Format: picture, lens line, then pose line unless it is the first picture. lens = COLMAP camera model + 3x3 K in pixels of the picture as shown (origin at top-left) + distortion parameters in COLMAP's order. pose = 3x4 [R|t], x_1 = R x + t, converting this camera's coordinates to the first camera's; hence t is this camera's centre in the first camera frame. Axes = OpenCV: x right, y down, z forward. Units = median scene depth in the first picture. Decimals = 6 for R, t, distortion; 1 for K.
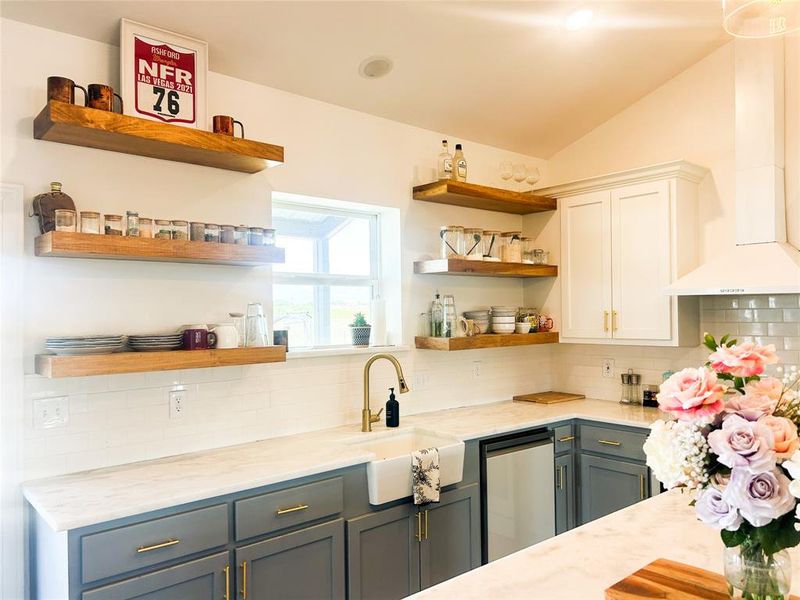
lens RADIAL K [[605.6, 0, 400.9], [0, 605.6, 300.9], [0, 0, 1]] dist [0.039045, 0.001941]
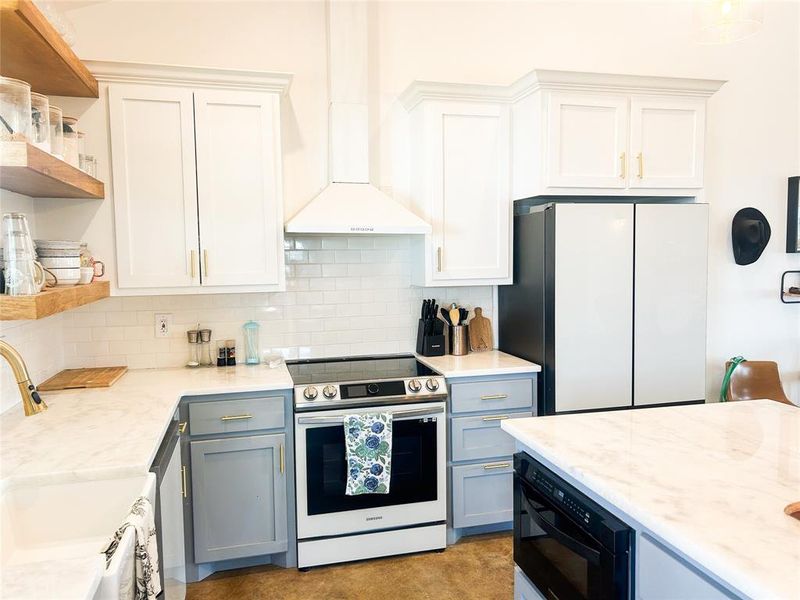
lens RADIAL K [[605.6, 0, 401.6], [0, 605.6, 301.7], [0, 0, 1]] dist [0.039045, 0.001941]
pose [[0.429146, -0.062397, 0.901077, -0.233956], [-0.011819, 0.997138, 0.074678, 0.019541], [-0.903158, -0.042697, 0.427180, 0.418911]]
